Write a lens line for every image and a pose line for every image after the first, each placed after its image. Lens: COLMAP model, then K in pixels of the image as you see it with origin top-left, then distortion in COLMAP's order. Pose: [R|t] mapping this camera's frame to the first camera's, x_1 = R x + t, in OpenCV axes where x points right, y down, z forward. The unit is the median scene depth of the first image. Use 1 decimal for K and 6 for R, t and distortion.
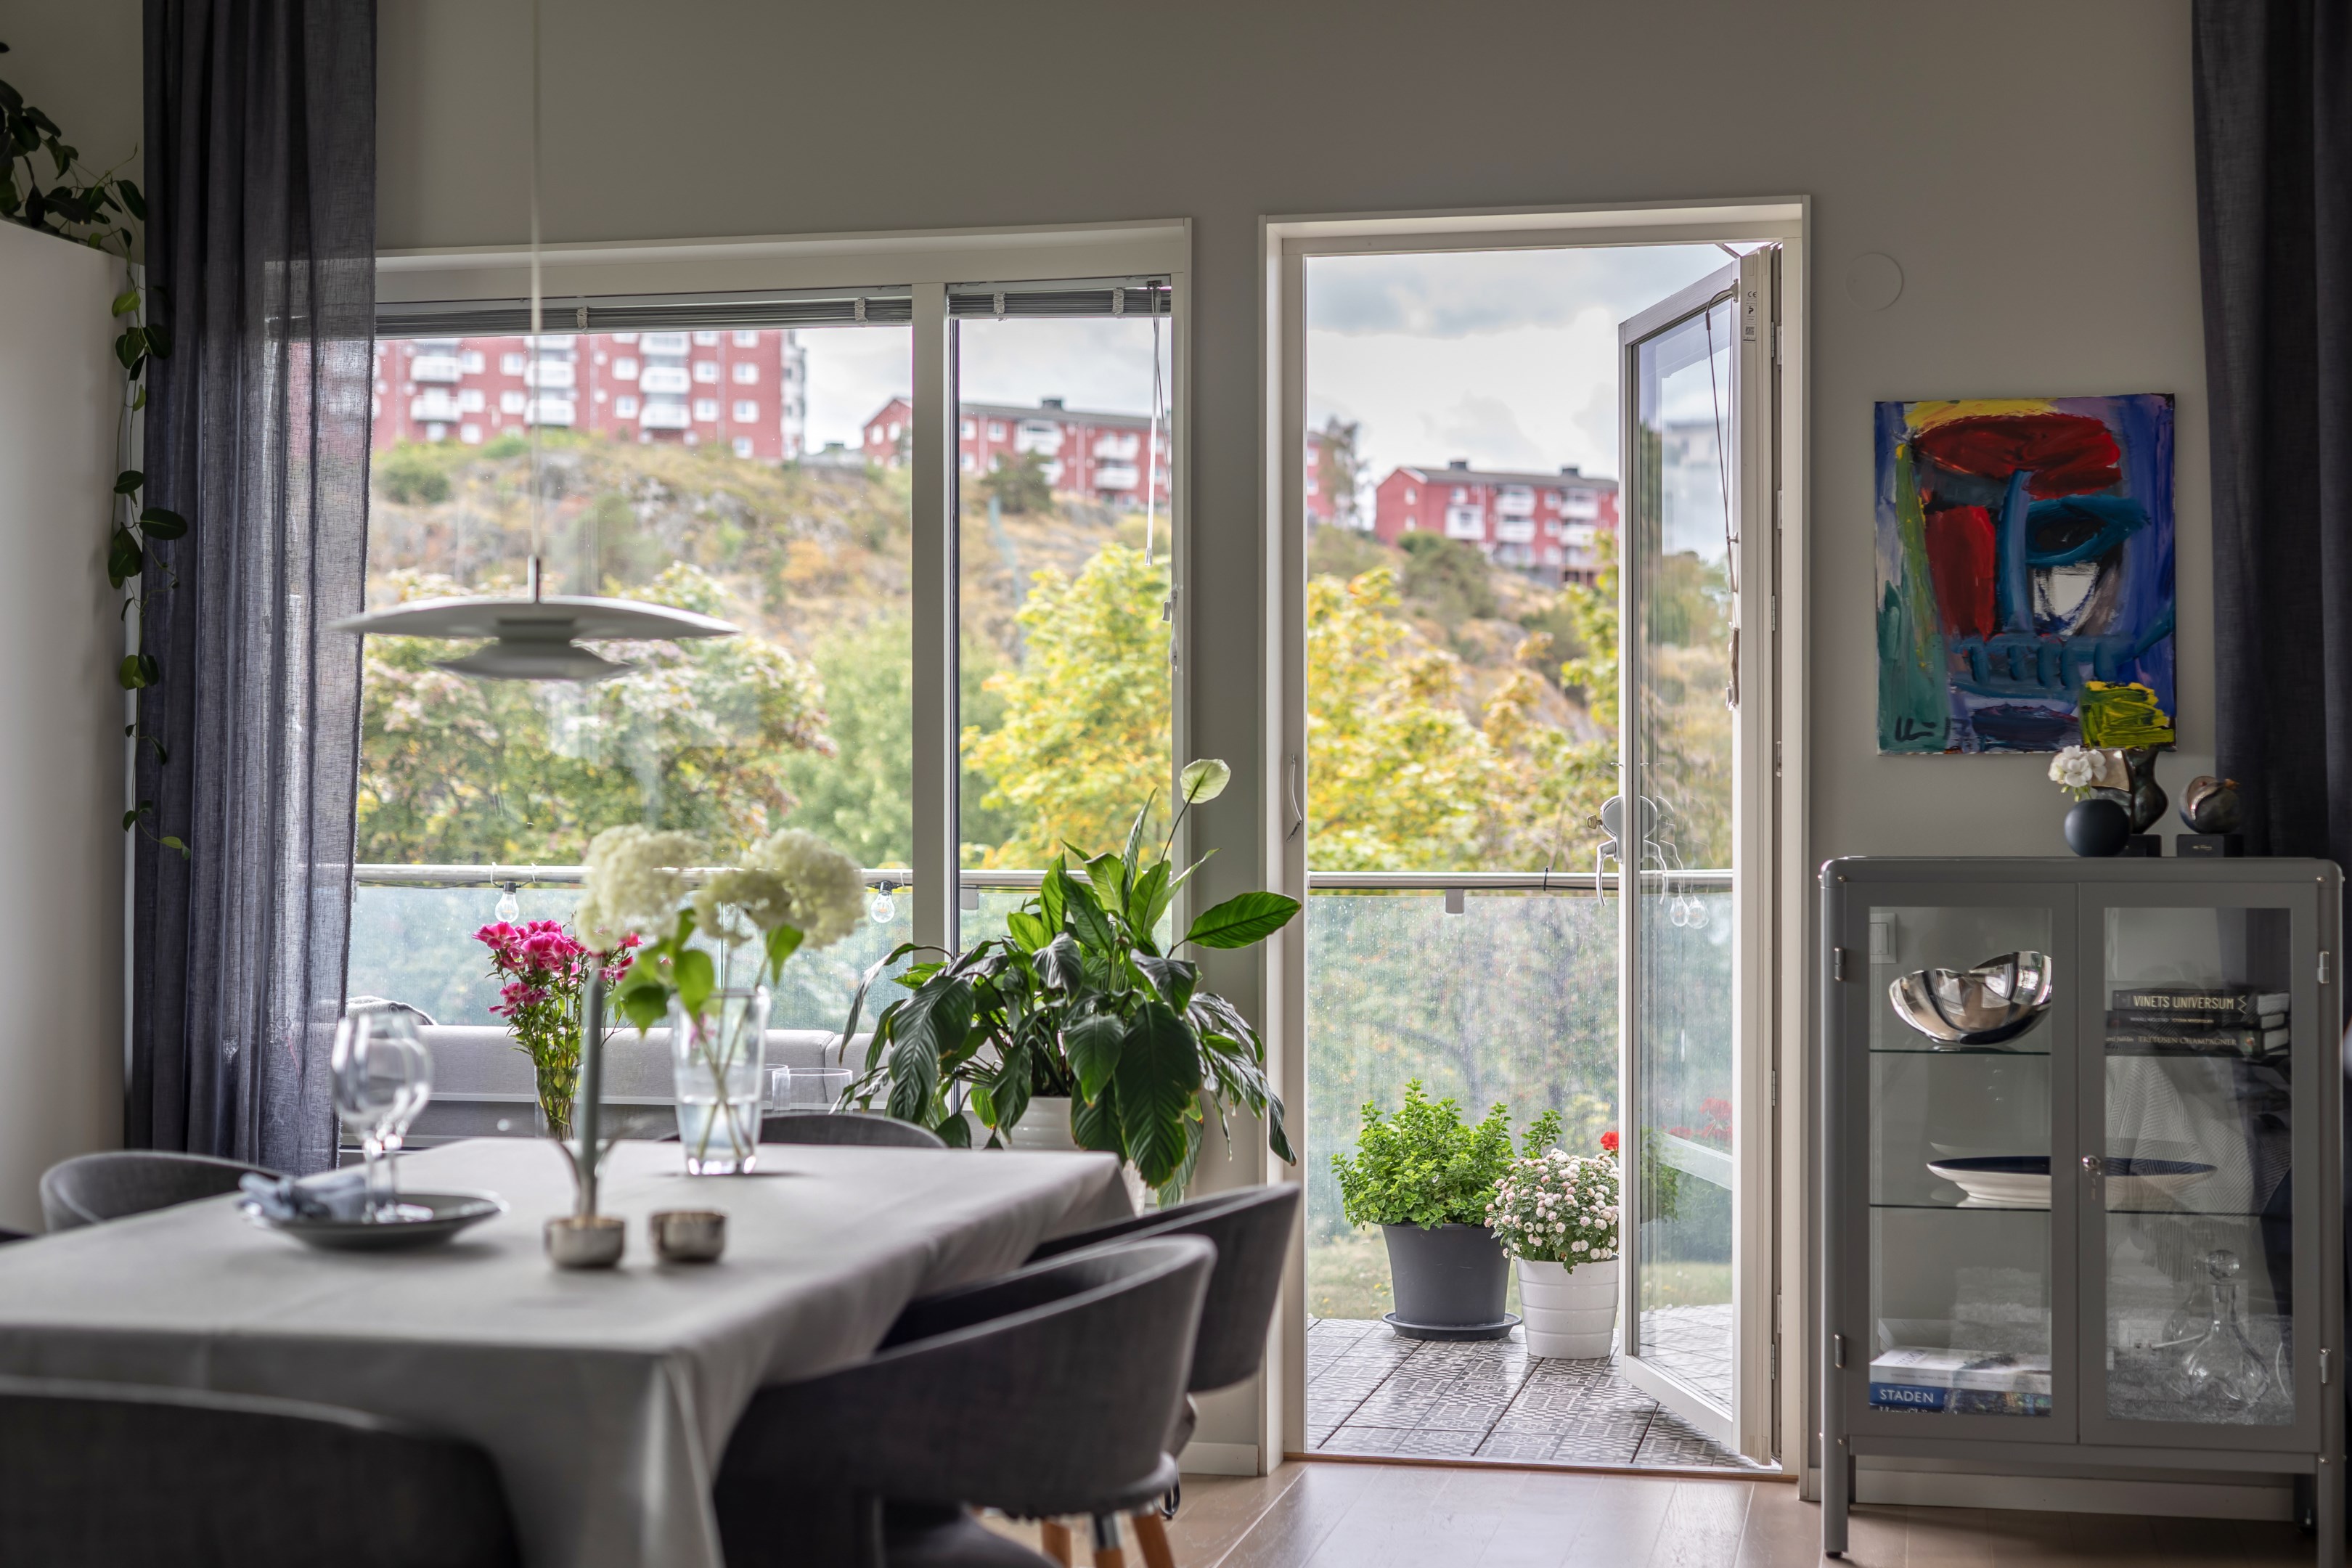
lens RADIAL K [[3329.8, 0, 1176.0], [0, 3329.8, 784.0], [0, 0, 1]] dist [0.015627, 0.109087]
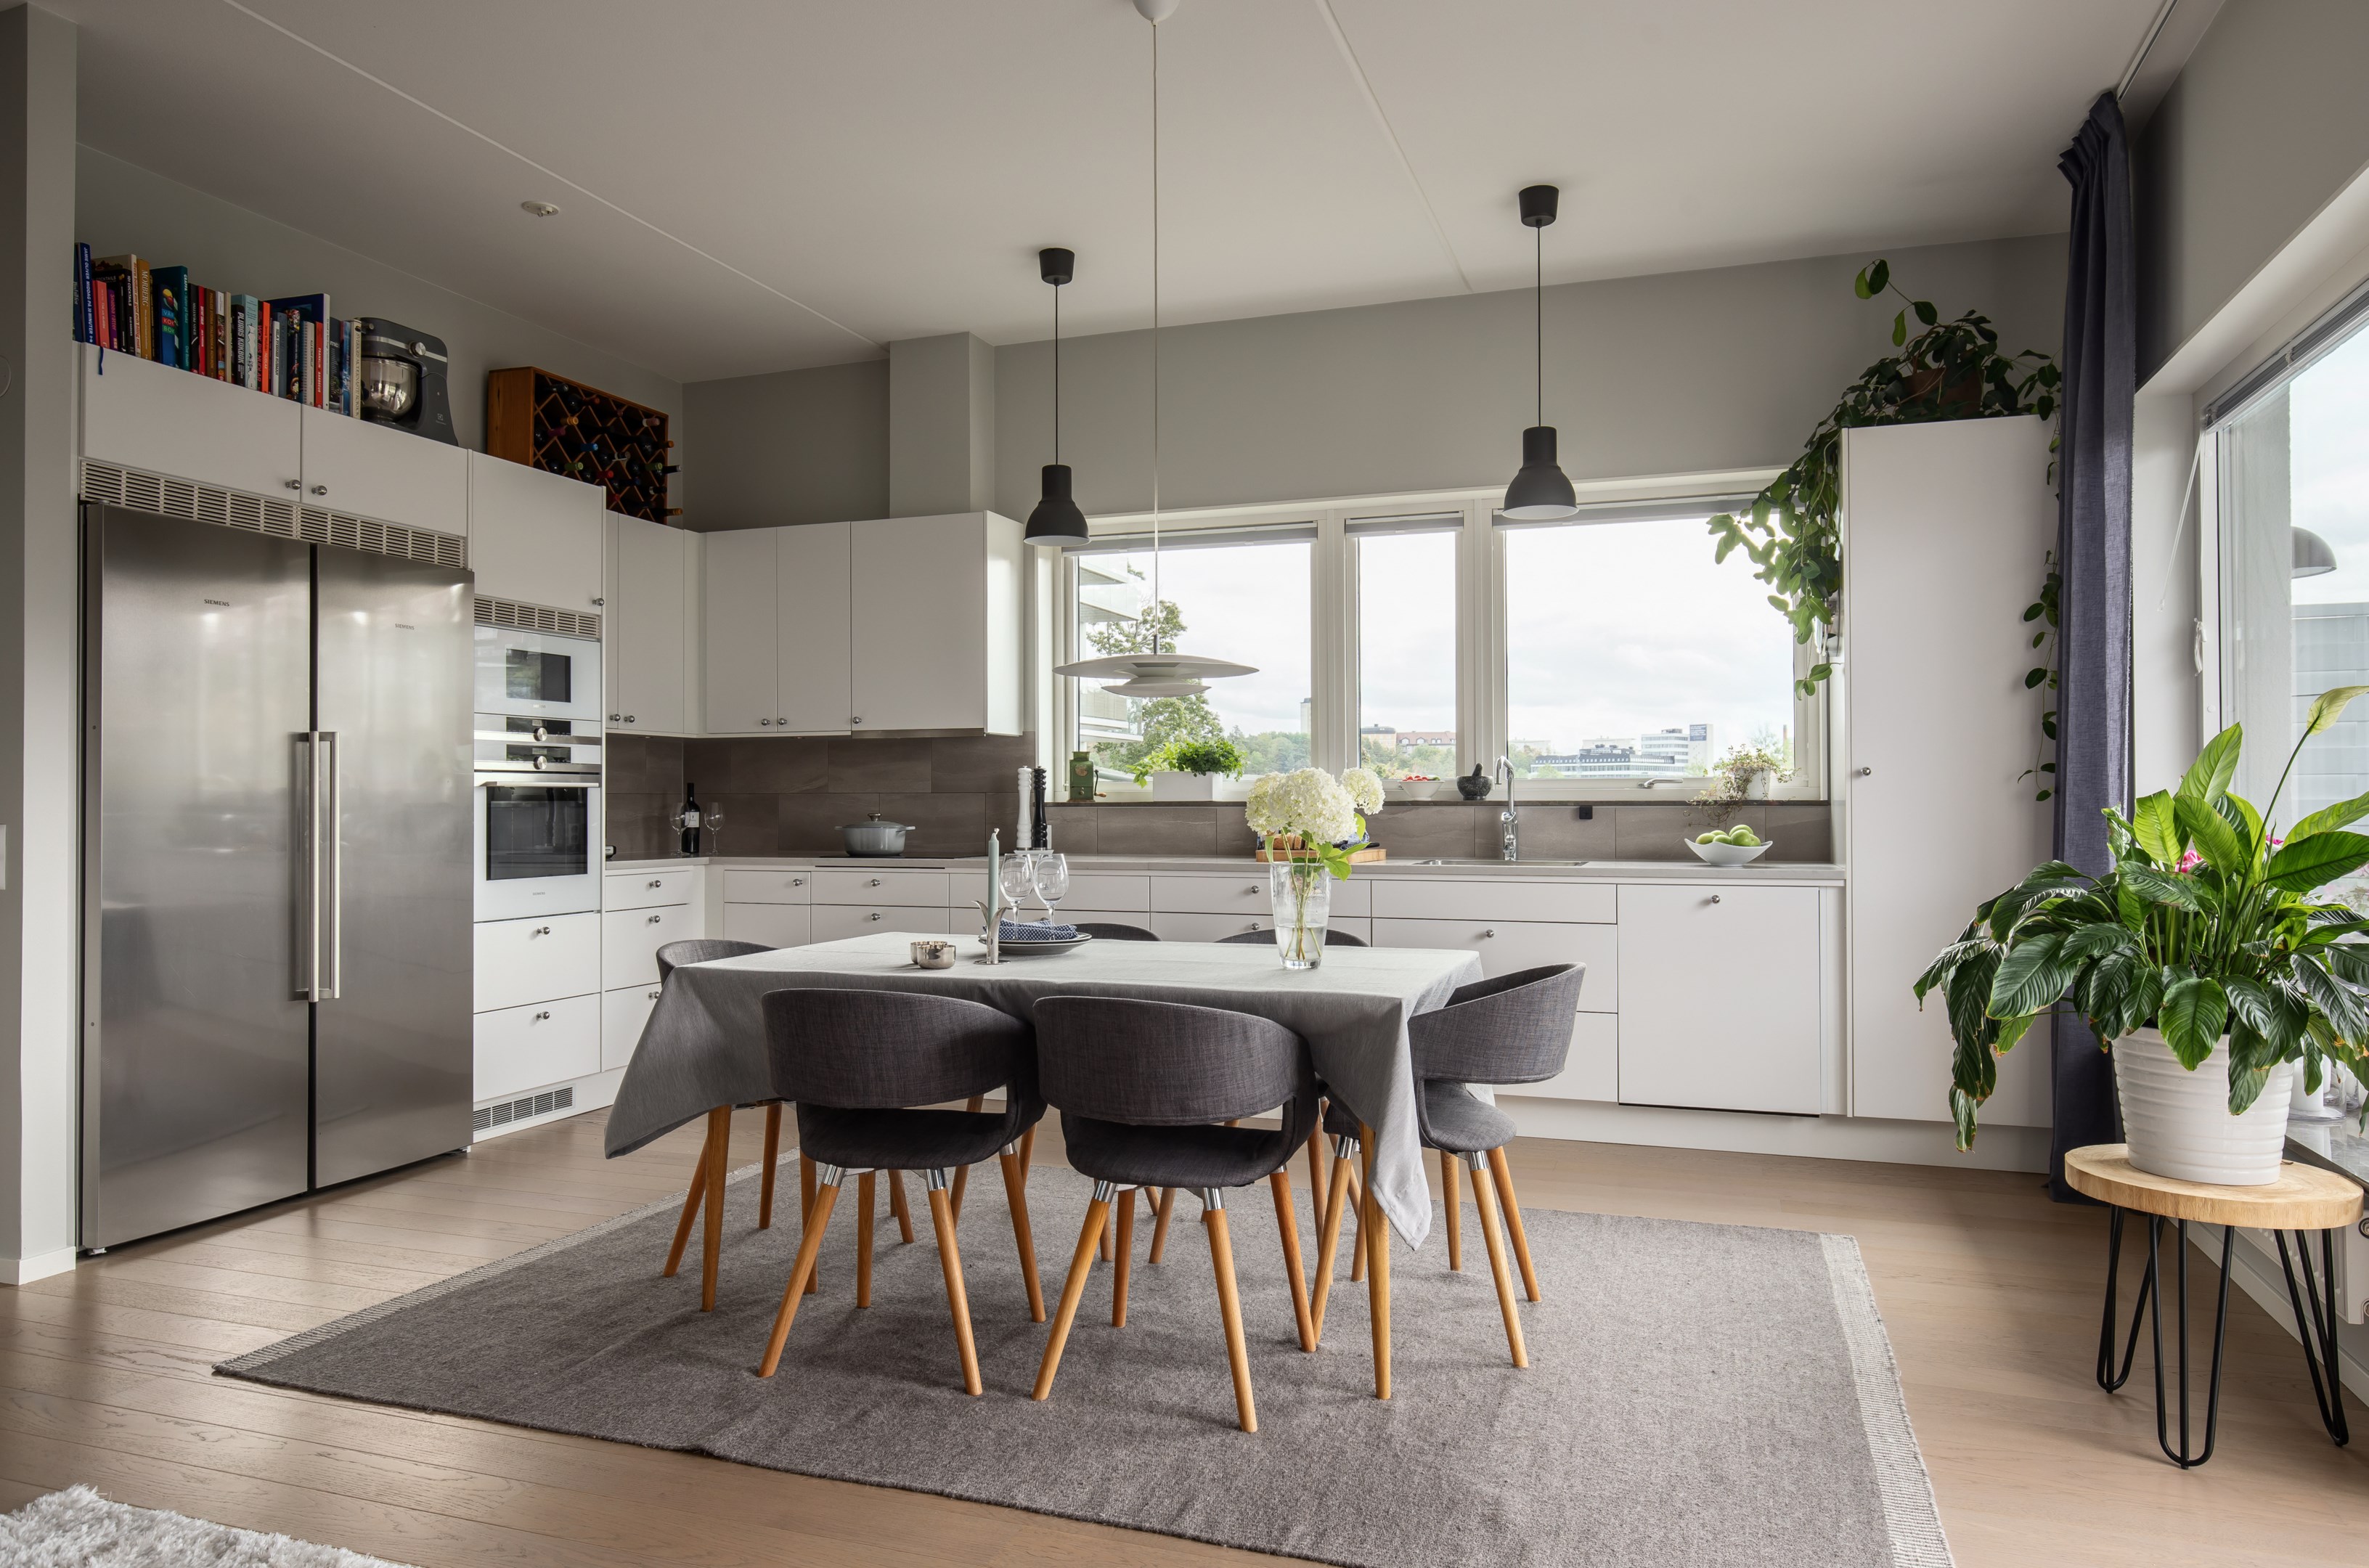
lens RADIAL K [[1514.7, 0, 1184.5], [0, 1514.7, 784.0], [0, 0, 1]] dist [0.000434, 0.001348]
pose [[-0.124826, -0.010963, -0.992118, 0.469429], [0.007065, 0.999904, -0.011938, 0.021785], [0.992154, -0.008500, -0.124736, 0.749028]]
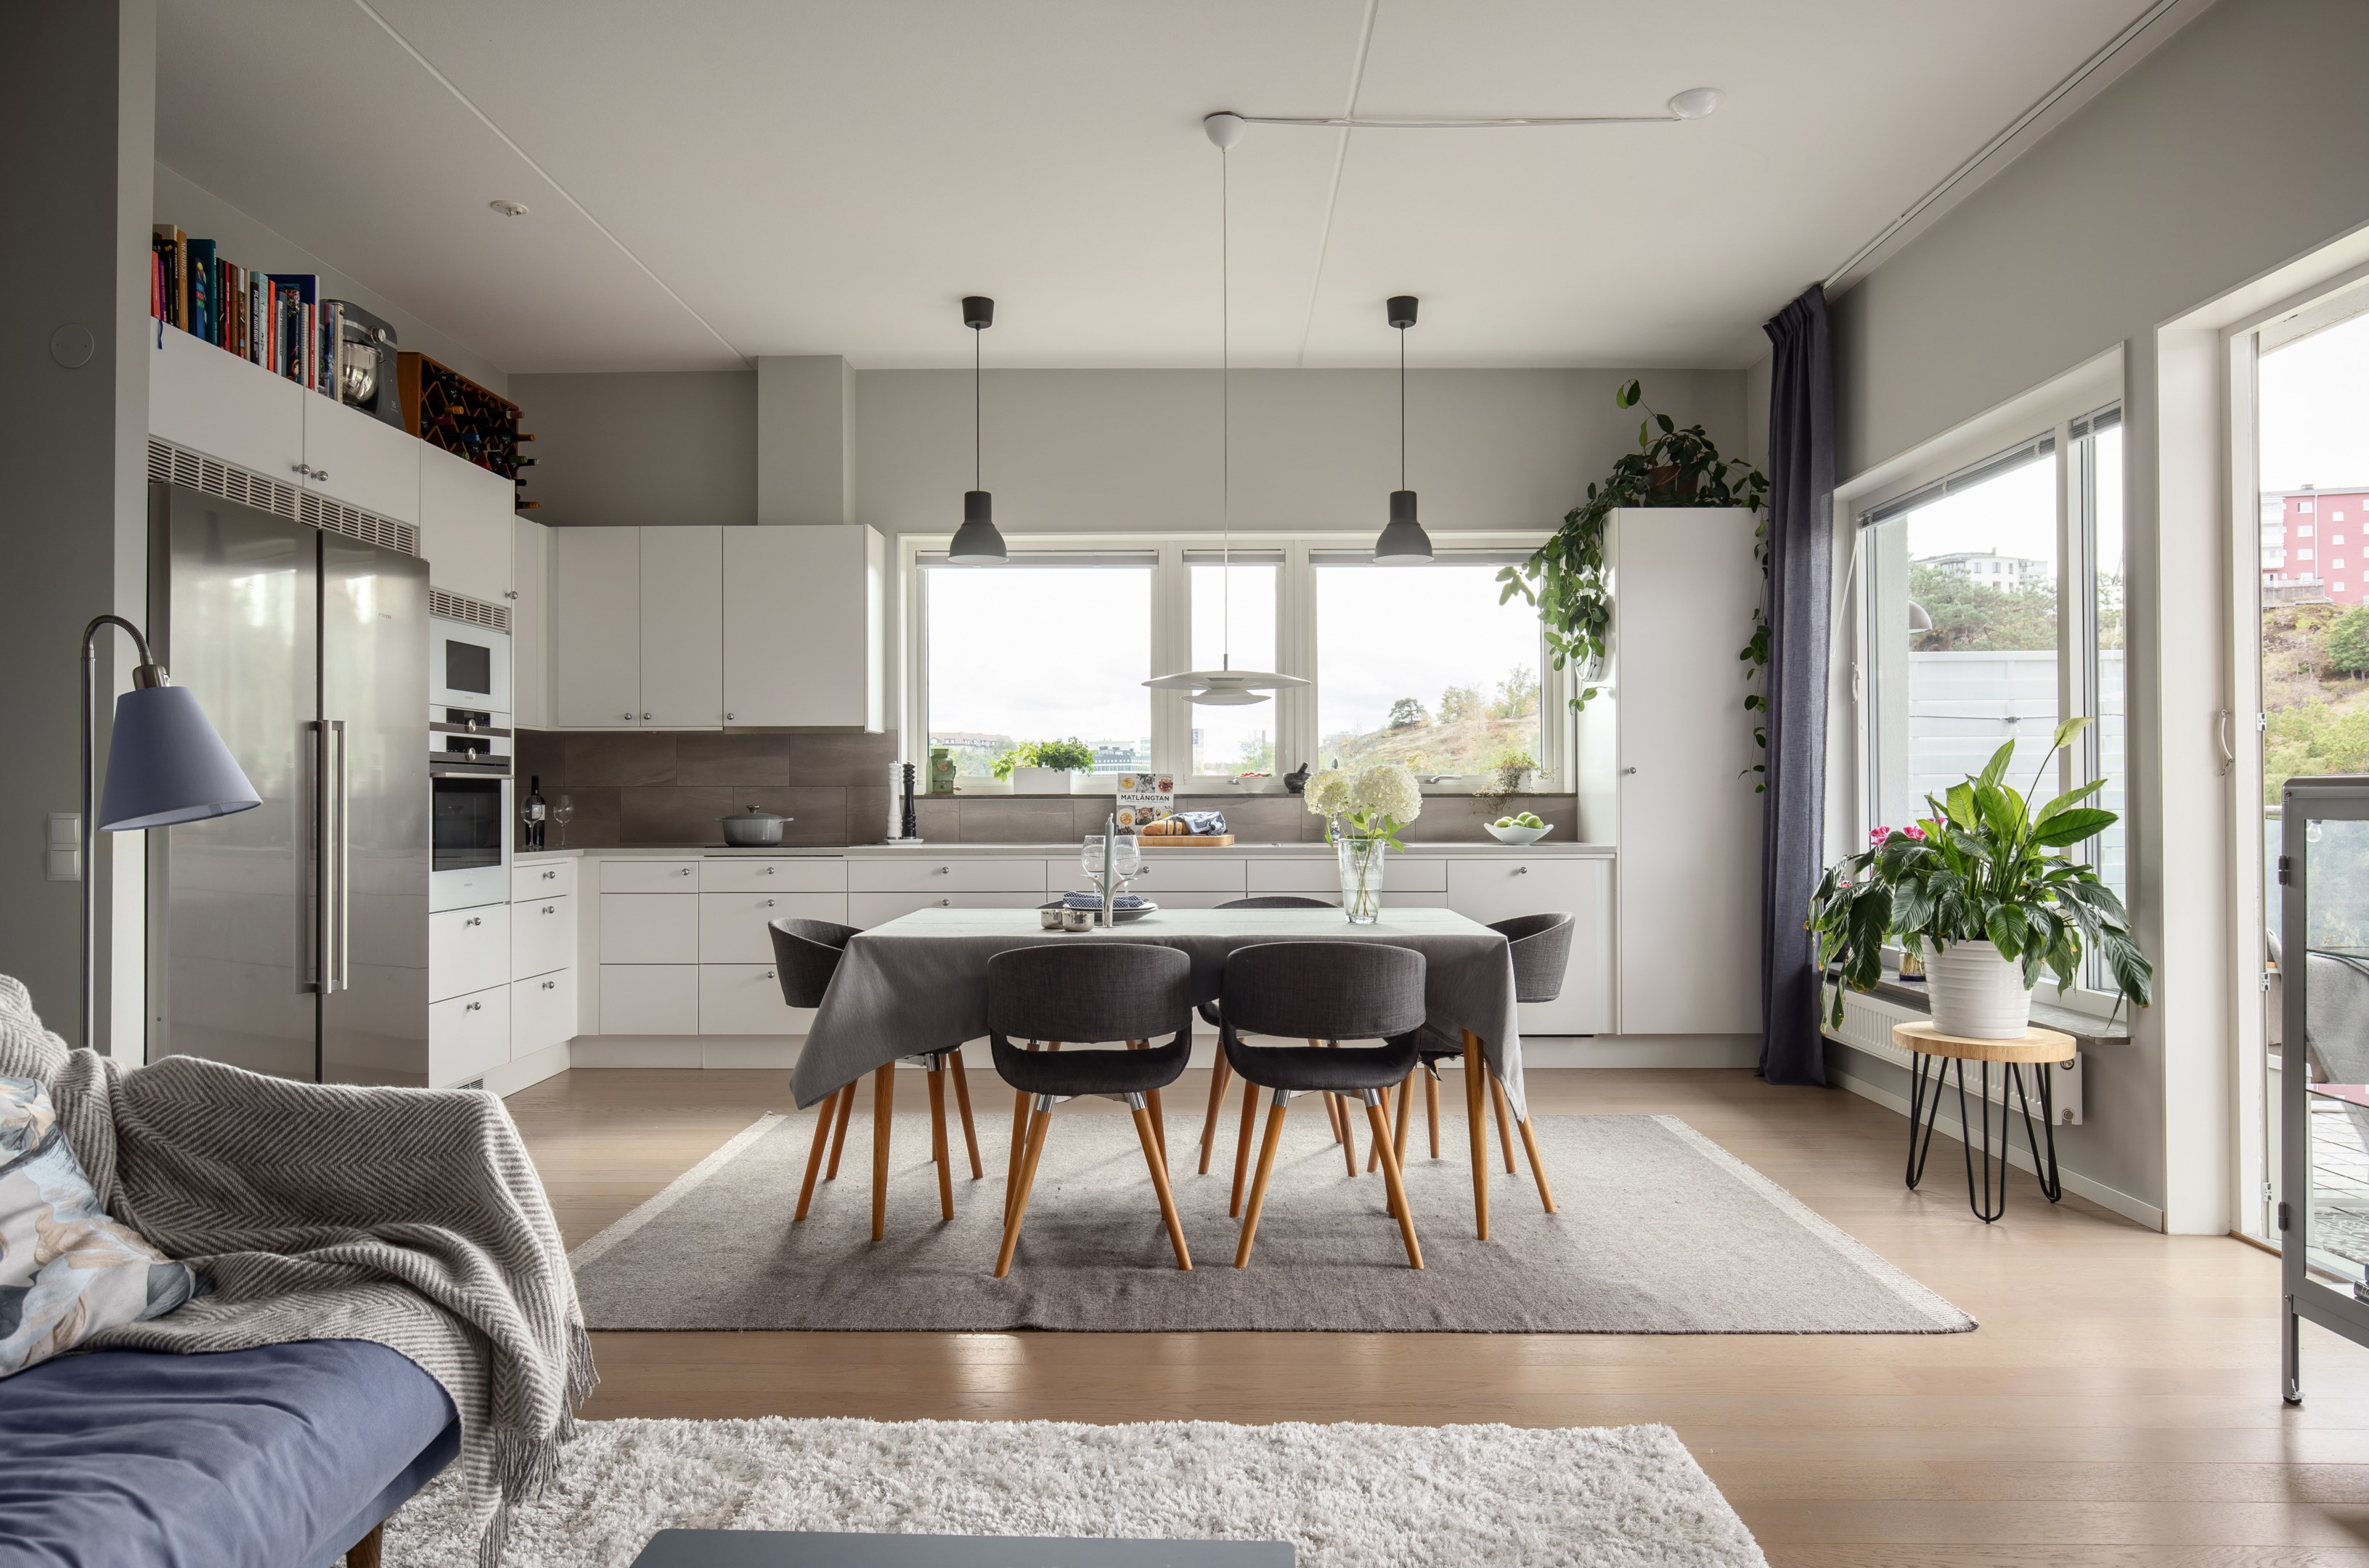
lens RADIAL K [[1469.6, 0, 1184.5], [0, 1469.6, 784.0], [0, 0, 1]] dist [-0.001463, 0.001334]
pose [[0.200314, -0.010123, -0.979679, 0.565898], [0.007216, 0.999935, -0.008857, 0.024320], [0.979705, -0.005296, 0.200374, 0.500285]]
